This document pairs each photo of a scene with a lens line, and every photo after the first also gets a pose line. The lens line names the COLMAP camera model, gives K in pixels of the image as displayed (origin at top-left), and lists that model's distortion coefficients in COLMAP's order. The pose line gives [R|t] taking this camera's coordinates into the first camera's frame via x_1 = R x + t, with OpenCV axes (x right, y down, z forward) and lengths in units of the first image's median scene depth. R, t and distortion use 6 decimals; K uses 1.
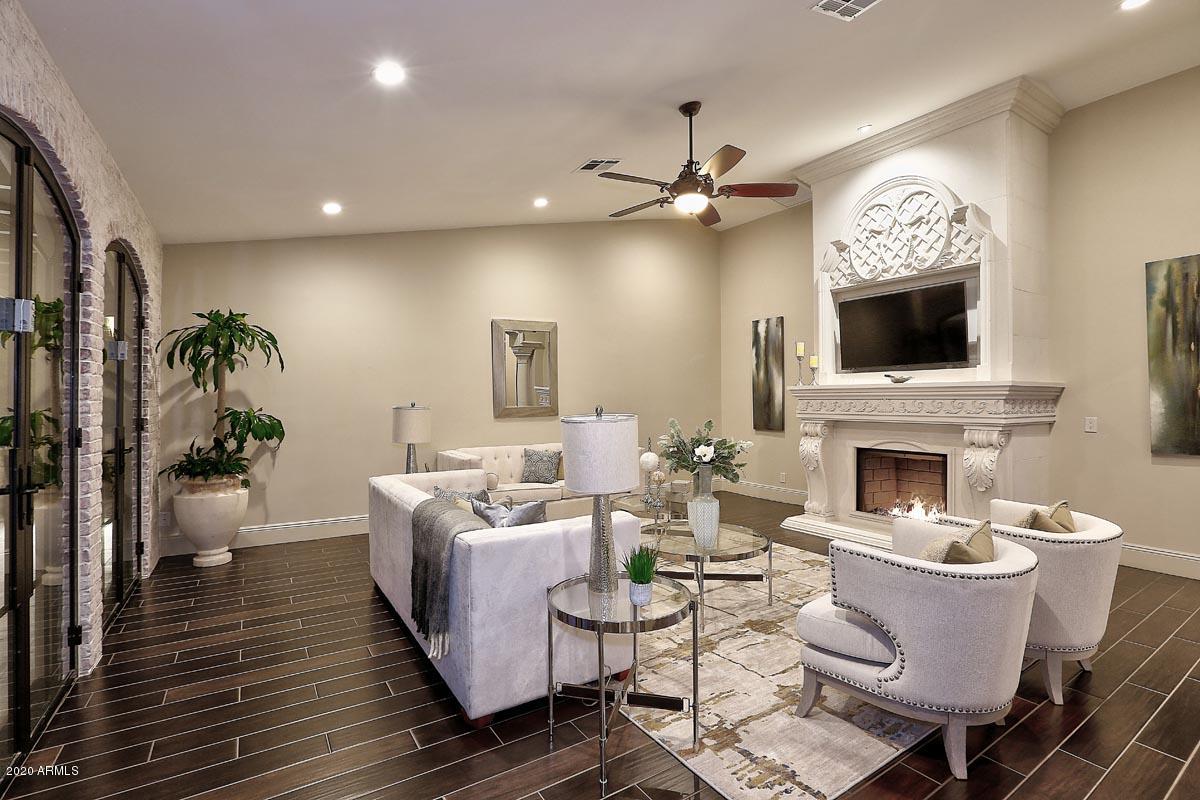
lens RADIAL K [[556.7, 0, 595.7], [0, 556.7, 399.4], [0, 0, 1]] dist [-0.051467, 0.018549]
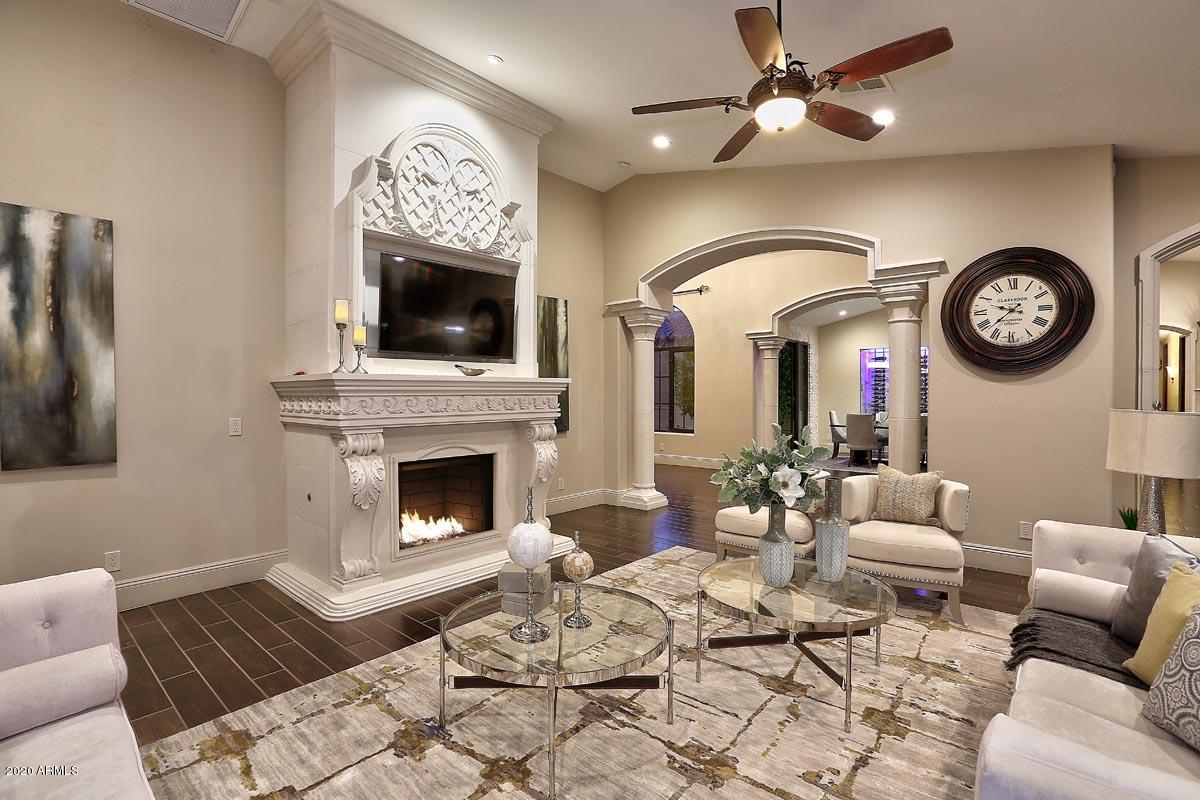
lens RADIAL K [[556.7, 0, 595.7], [0, 556.7, 399.4], [0, 0, 1]] dist [-0.051467, 0.018549]
pose [[-0.273255, -0.011664, 0.961871, -0.316205], [0.000093, 0.999926, 0.012152, -0.004240], [-0.961942, 0.003410, -0.273233, 1.030986]]
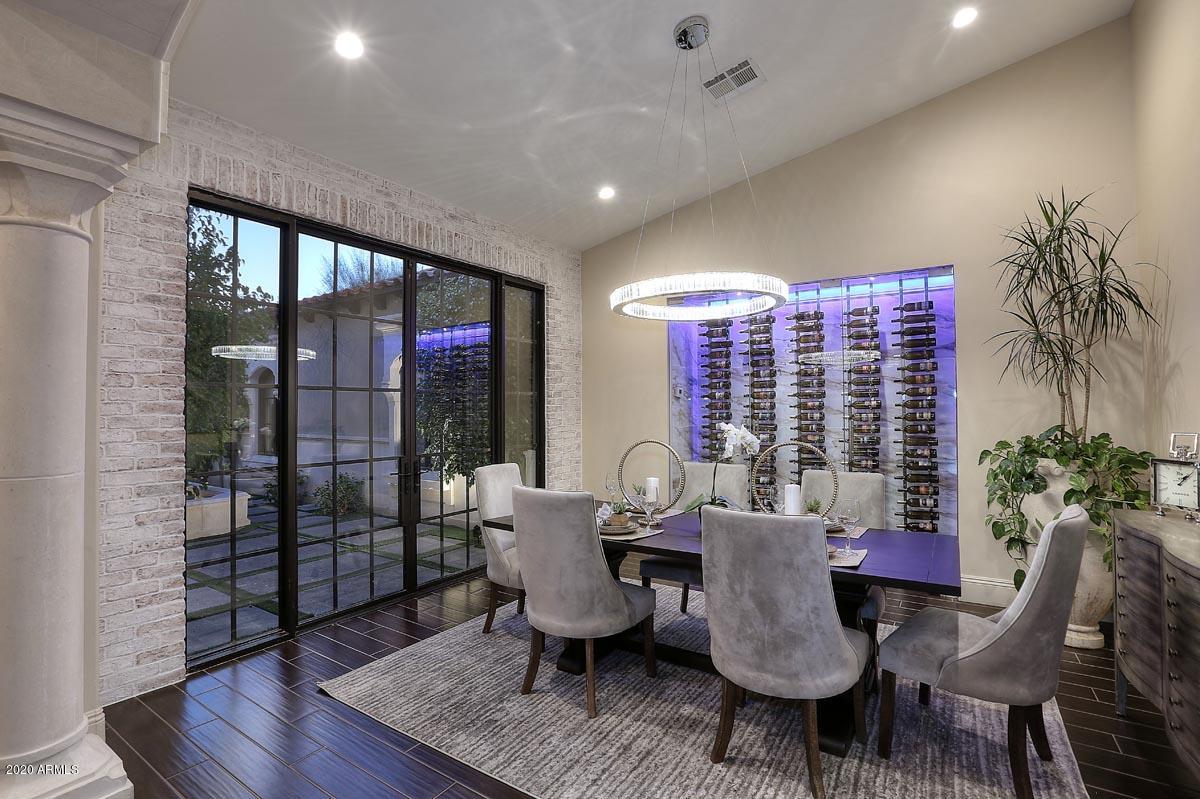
lens RADIAL K [[556.7, 0, 595.7], [0, 556.7, 398.9], [0, 0, 1]] dist [-0.051467, 0.018549]
pose [[-0.394835, 0.014561, 0.918637, 0.841664], [0.002001, 0.999886, -0.014989, -0.000061], [-0.918750, -0.004080, -0.394819, -0.248514]]
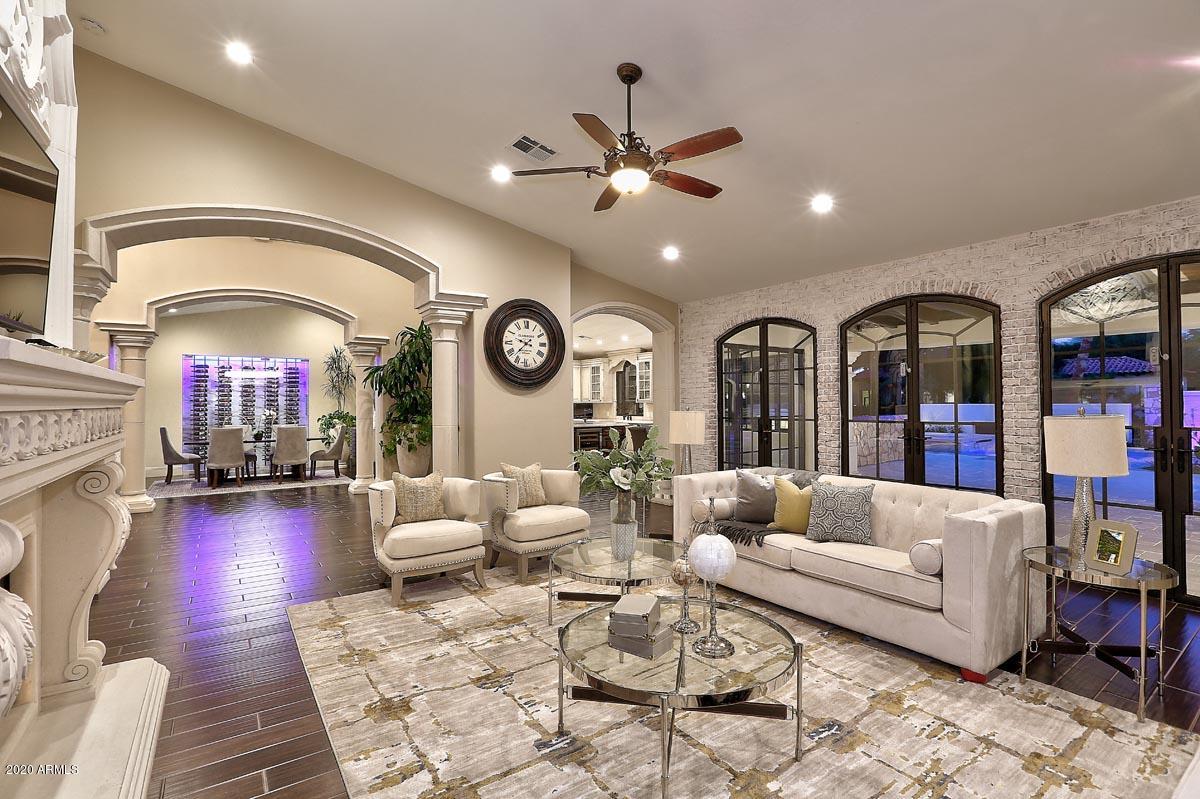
lens RADIAL K [[556.7, 0, 595.7], [0, 556.7, 398.9], [0, 0, 1]] dist [-0.051467, 0.018549]
pose [[-0.999571, 0.004017, -0.029025, 0.185412], [0.004240, 0.999962, -0.007605, -0.003536], [0.028994, -0.007725, -0.999550, 1.364490]]
